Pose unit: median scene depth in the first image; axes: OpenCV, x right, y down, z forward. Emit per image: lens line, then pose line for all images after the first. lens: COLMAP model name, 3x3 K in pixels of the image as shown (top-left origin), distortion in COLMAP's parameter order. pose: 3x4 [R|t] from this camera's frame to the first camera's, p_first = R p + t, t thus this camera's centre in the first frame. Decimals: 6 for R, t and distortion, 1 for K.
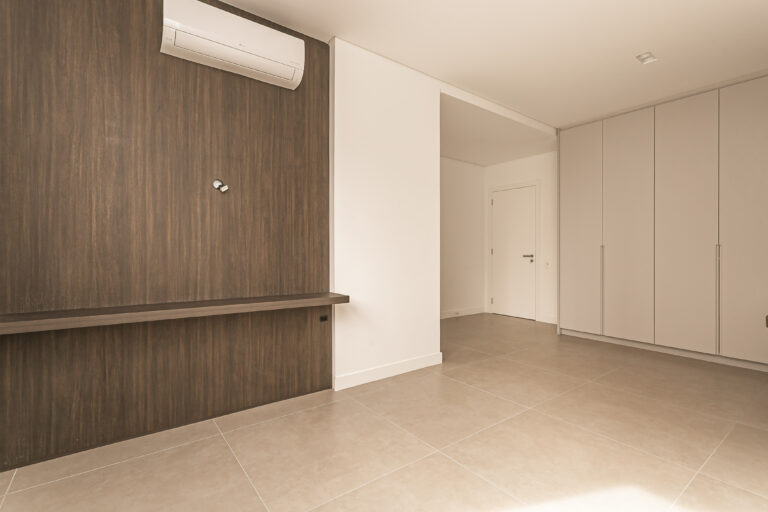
lens RADIAL K [[365.2, 0, 381.6], [0, 365.2, 259.1], [0, 0, 1]] dist [0.001751, -0.000272]
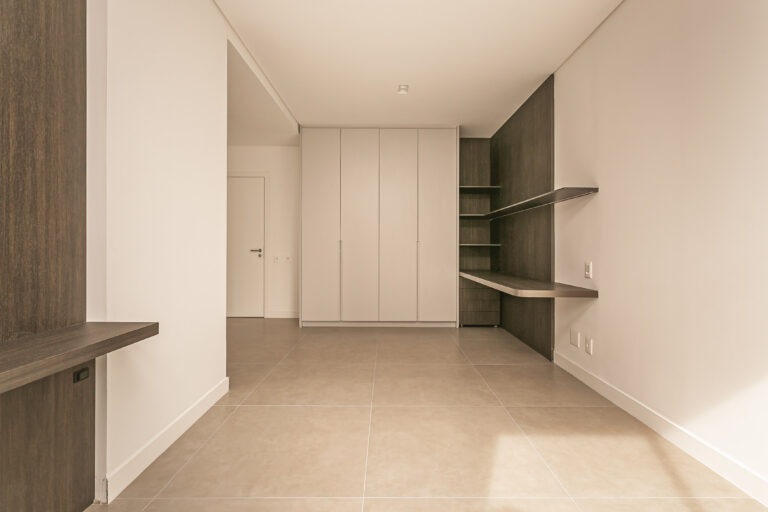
lens RADIAL K [[365.2, 0, 383.0], [0, 365.2, 247.7], [0, 0, 1]] dist [0.001751, -0.000272]
pose [[0.590570, -0.003645, 0.806978, -0.319712], [0.015764, 0.999851, -0.007021, -0.007319], [-0.806832, 0.016868, 0.590540, 0.341410]]
